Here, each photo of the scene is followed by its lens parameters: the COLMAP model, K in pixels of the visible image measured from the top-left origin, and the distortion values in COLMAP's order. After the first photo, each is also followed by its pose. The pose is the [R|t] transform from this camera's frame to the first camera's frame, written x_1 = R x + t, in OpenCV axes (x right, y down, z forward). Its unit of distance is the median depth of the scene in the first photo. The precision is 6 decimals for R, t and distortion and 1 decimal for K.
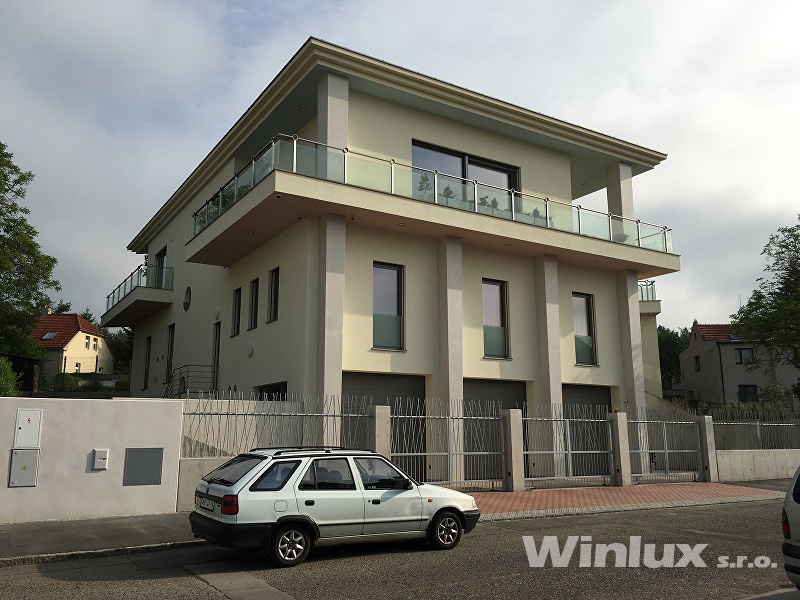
lens RADIAL K [[670.6, 0, 400.0], [0, 670.6, 300.0], [0, 0, 1]] dist [0.058471, -0.001409]
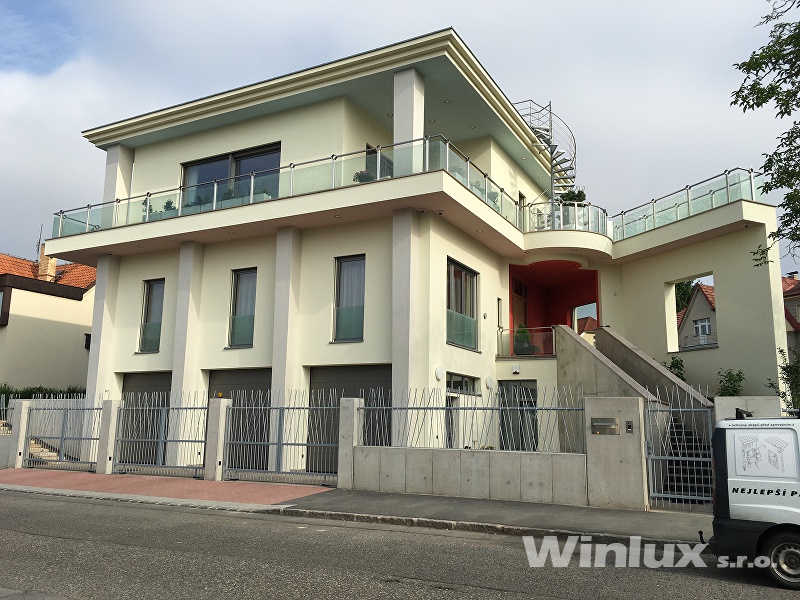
lens RADIAL K [[687.6, 0, 400.0], [0, 687.6, 300.0], [0, 0, 1]] dist [0.007825, 0.002920]
pose [[0.496767, -0.149275, -0.854950, 1.029509], [0.151874, 0.984849, -0.083709, 0.124939], [0.854492, -0.088261, 0.511912, 0.619870]]
